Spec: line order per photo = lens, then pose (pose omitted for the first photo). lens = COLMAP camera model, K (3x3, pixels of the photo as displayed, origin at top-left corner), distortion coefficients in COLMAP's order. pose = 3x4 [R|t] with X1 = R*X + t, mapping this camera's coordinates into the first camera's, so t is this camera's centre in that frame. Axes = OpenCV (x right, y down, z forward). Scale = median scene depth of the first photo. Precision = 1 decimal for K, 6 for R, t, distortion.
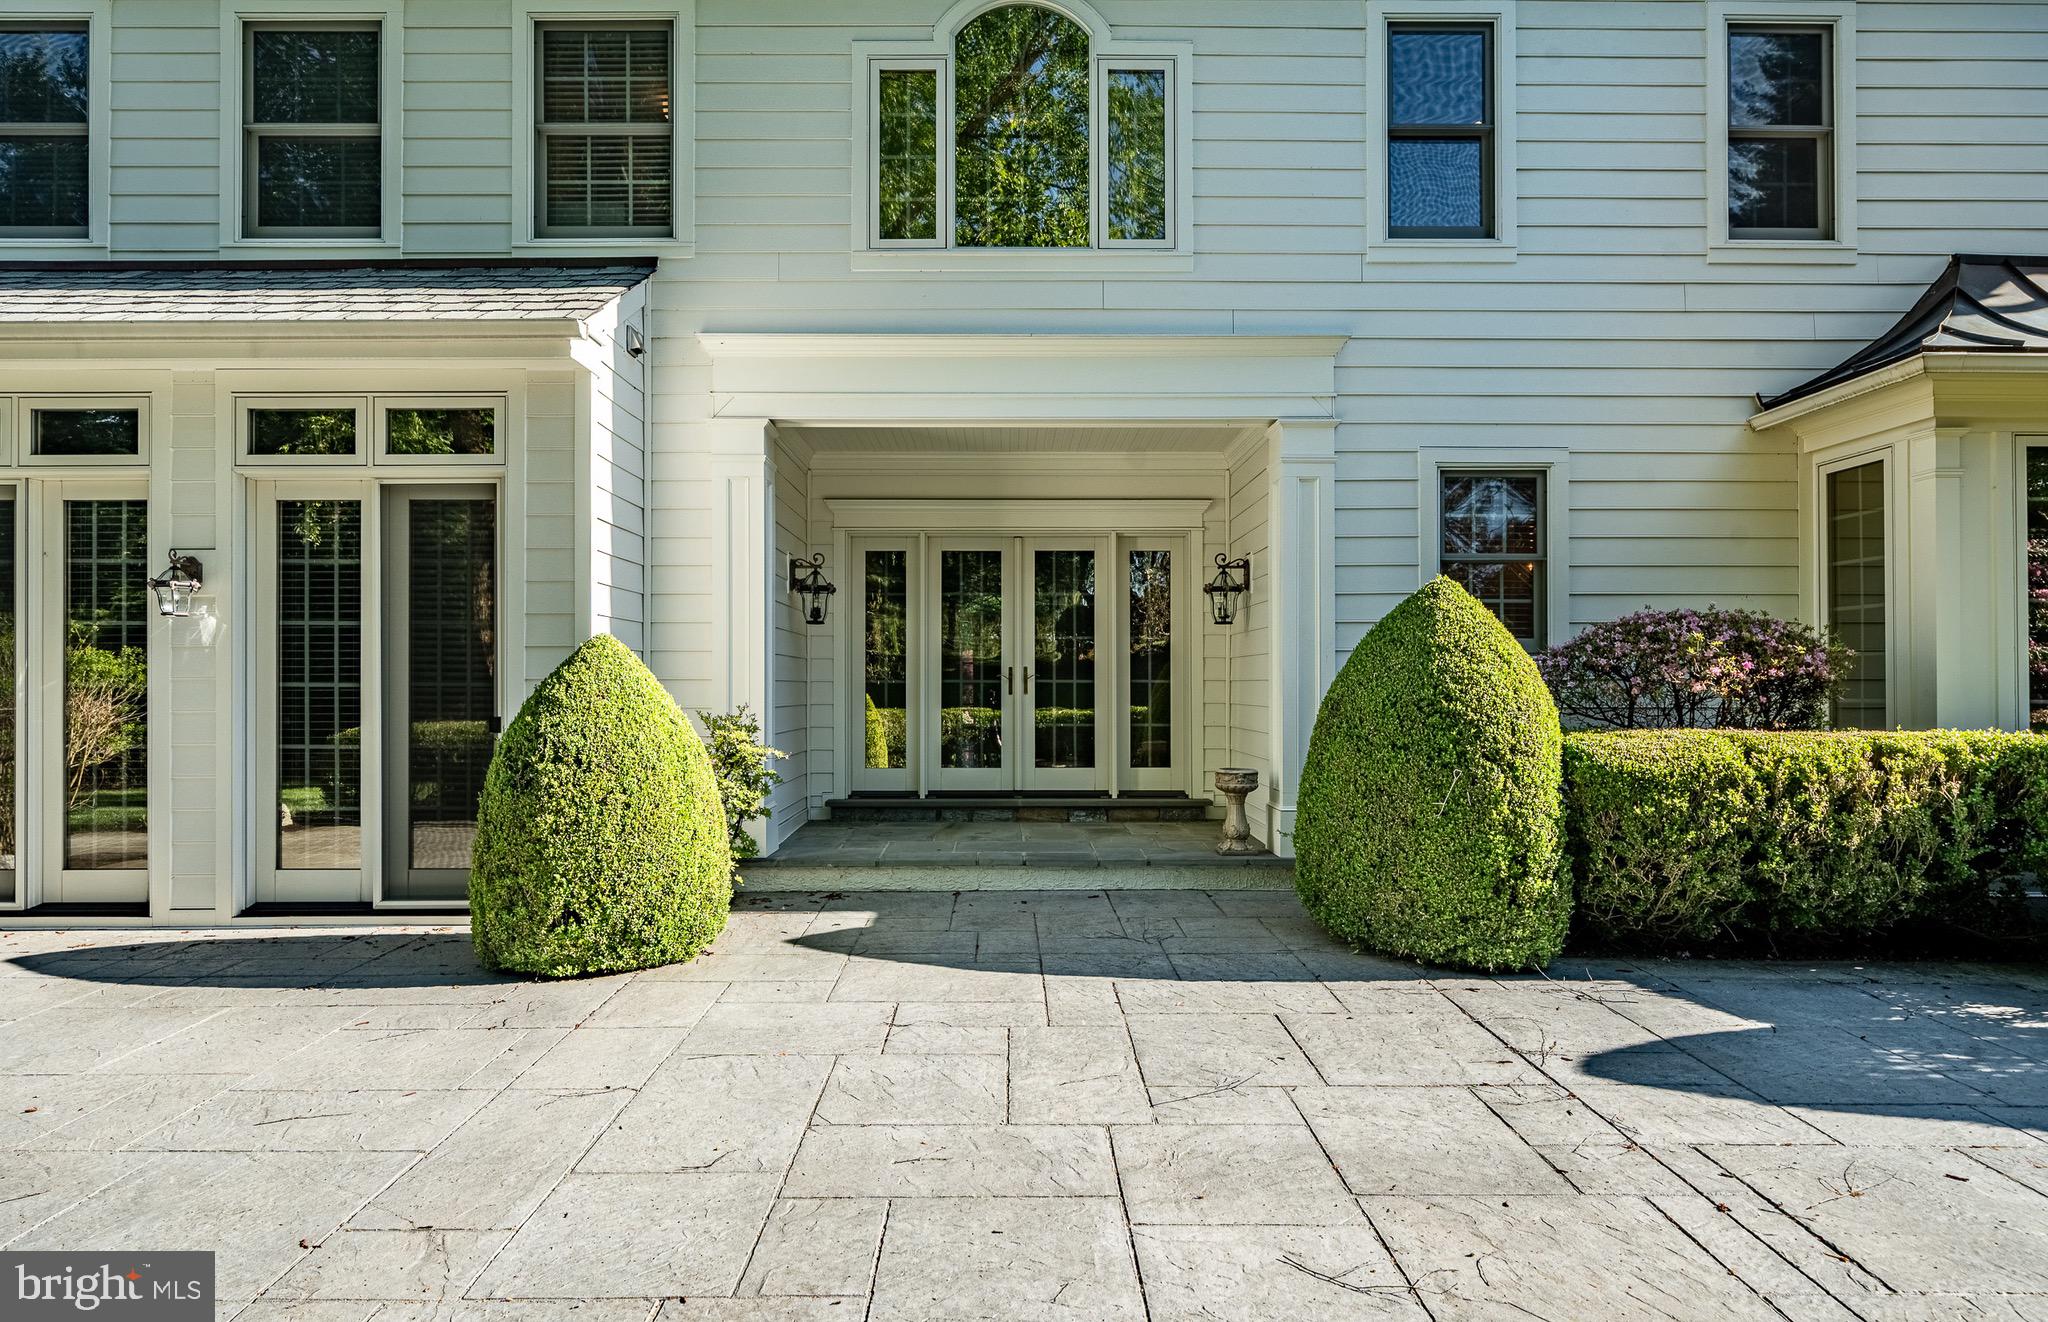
lens RADIAL K [[1084.2, 0, 1023.1], [0, 1084.2, 659.2], [0, 0, 1]] dist [0.003315, 0.000503]
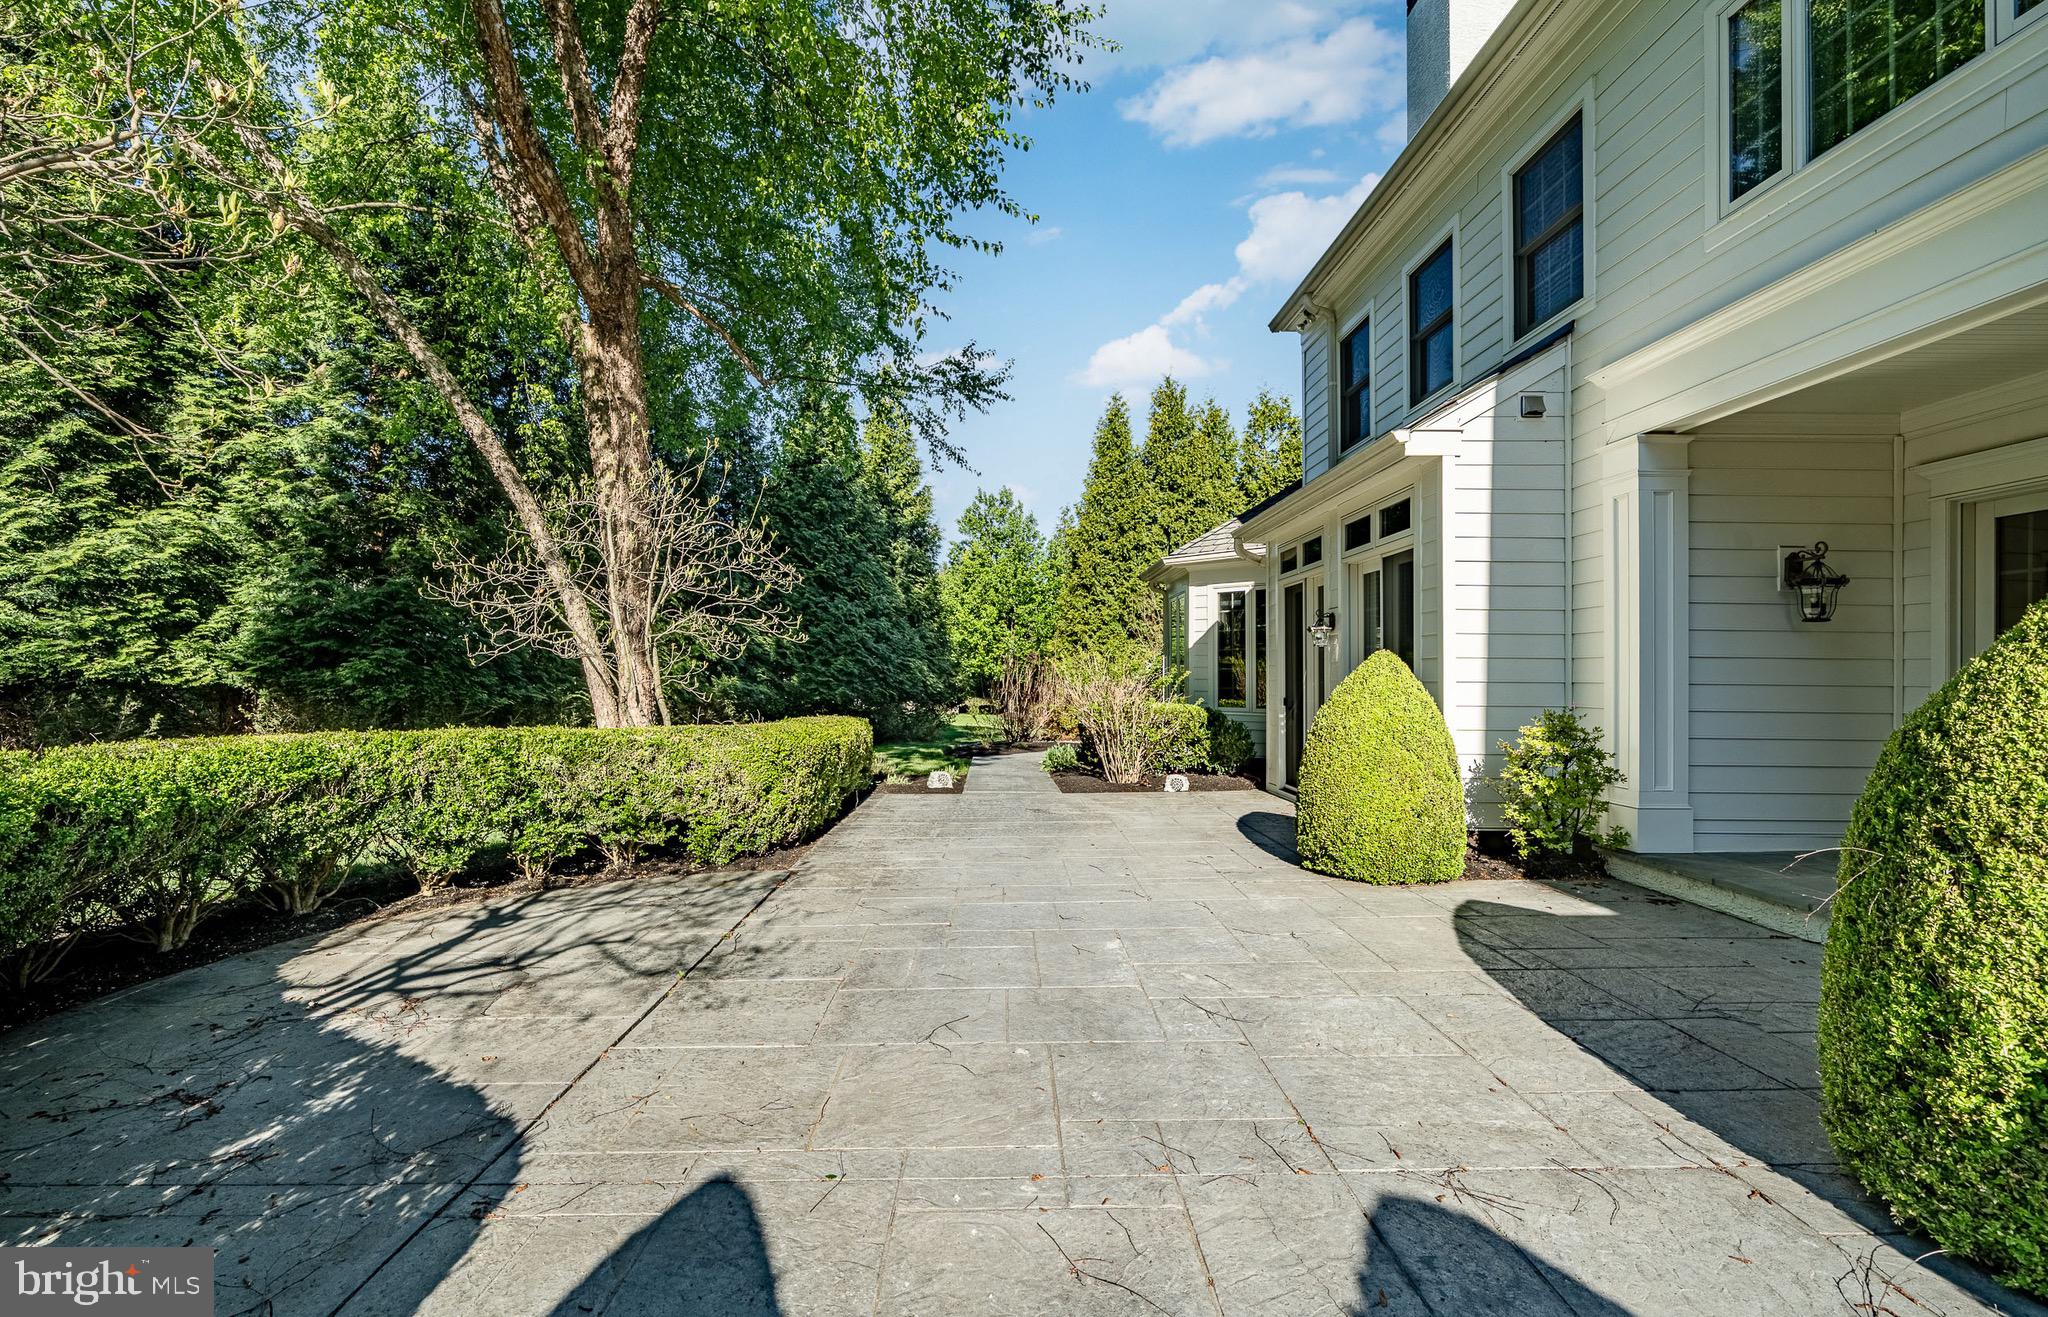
lens RADIAL K [[907.2, 0, 1022.9], [0, 907.2, 674.4], [0, 0, 1]] dist [-0.001468, -0.000328]
pose [[0.016478, -0.002043, -0.999862, 0.615476], [0.013643, 0.999905, -0.001819, 0.002620], [0.999771, -0.013612, 0.016505, 0.386425]]
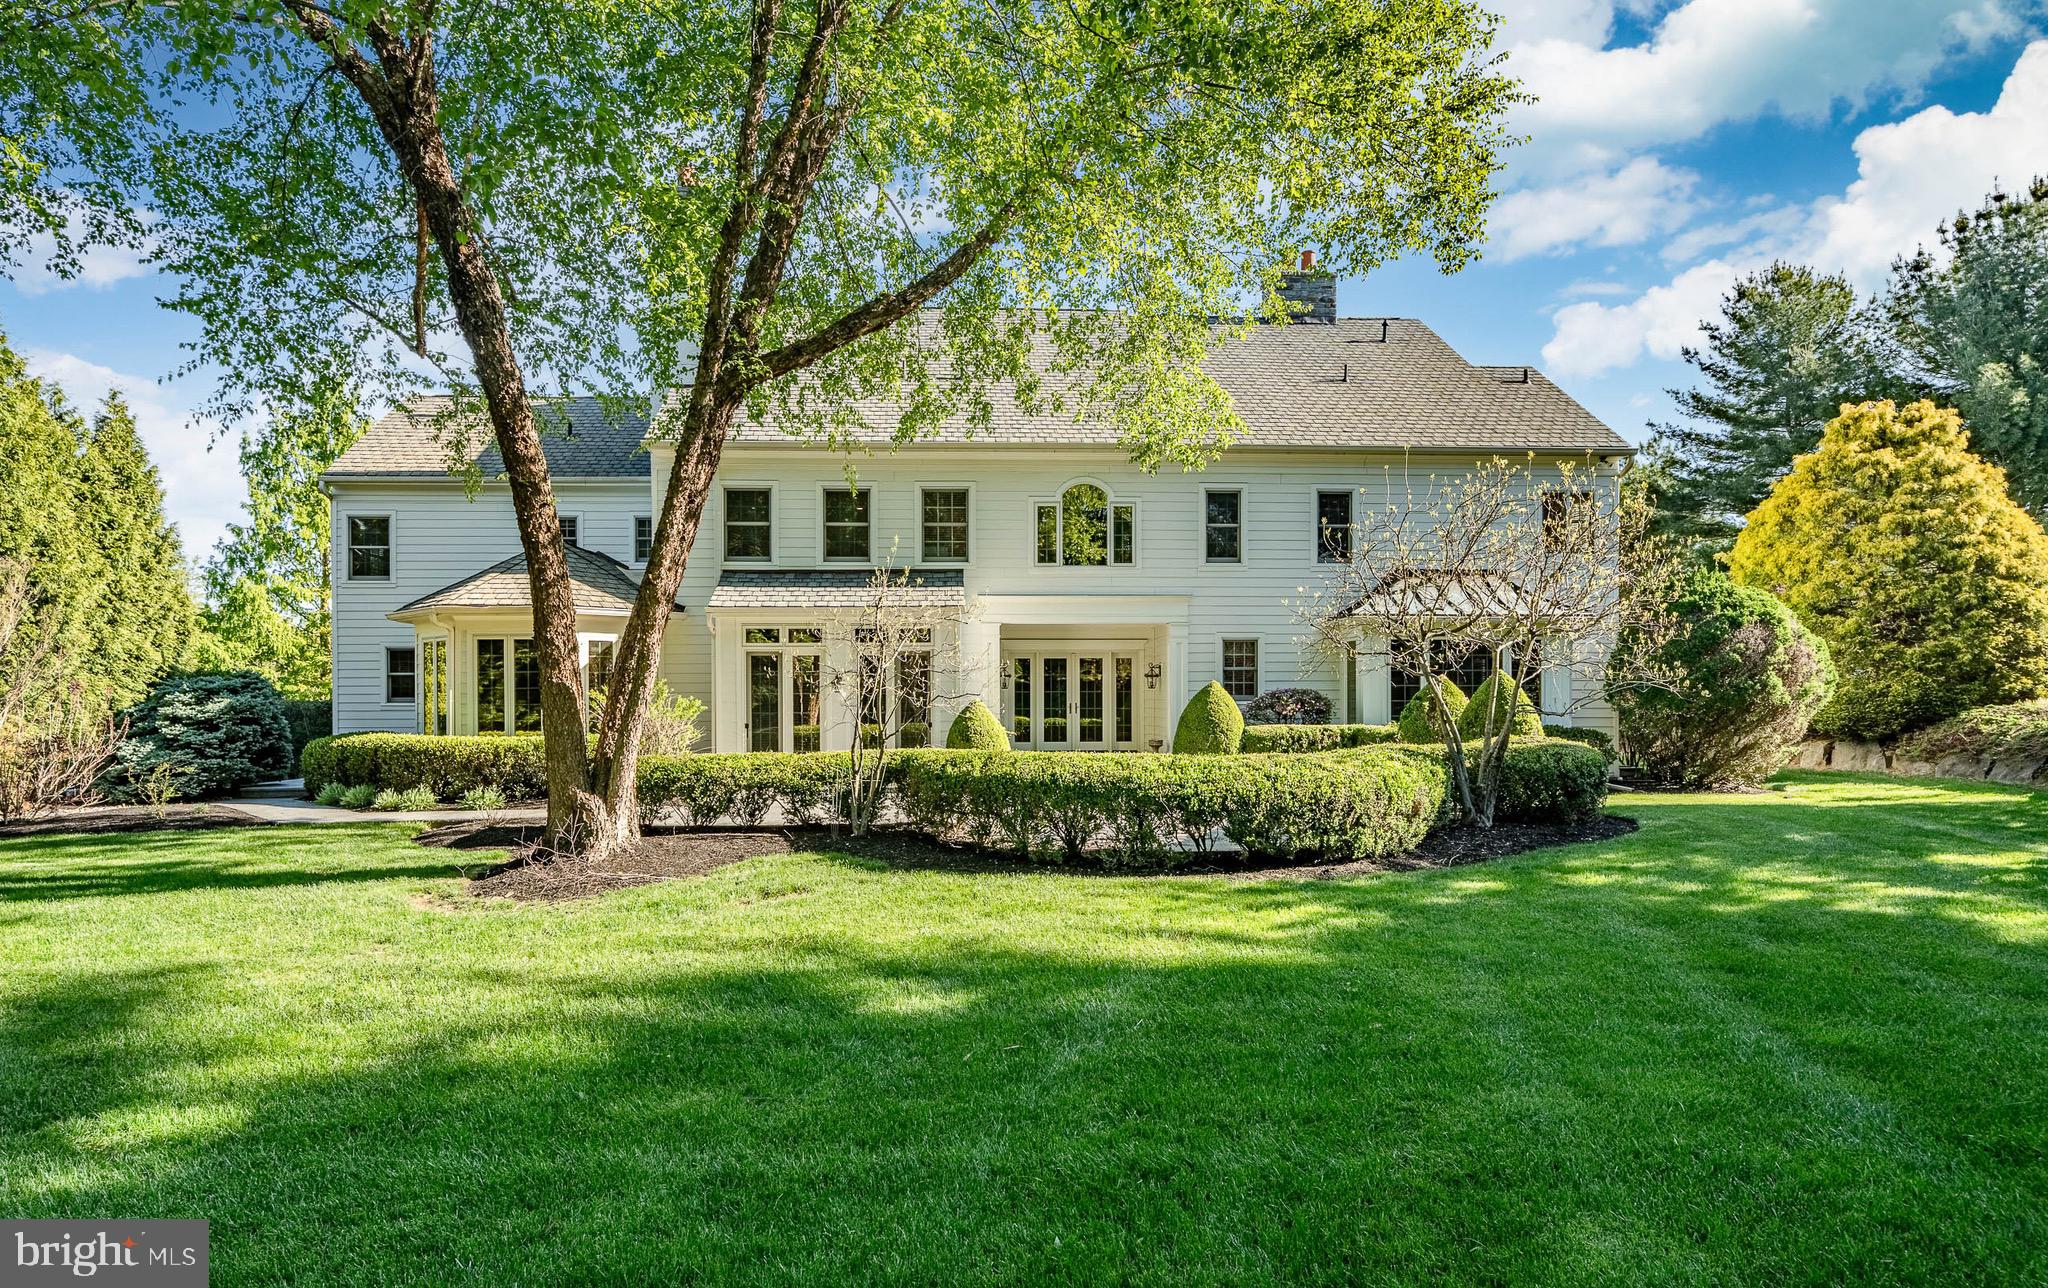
lens RADIAL K [[1045.7, 0, 1021.1], [0, 1045.7, 662.4], [0, 0, 1]] dist [-0.003531, -0.000038]
pose [[0.998247, -0.000229, 0.059188, -0.348594], [0.000534, 0.999987, -0.005131, -0.096782], [-0.059186, 0.005154, 0.998234, -1.877002]]
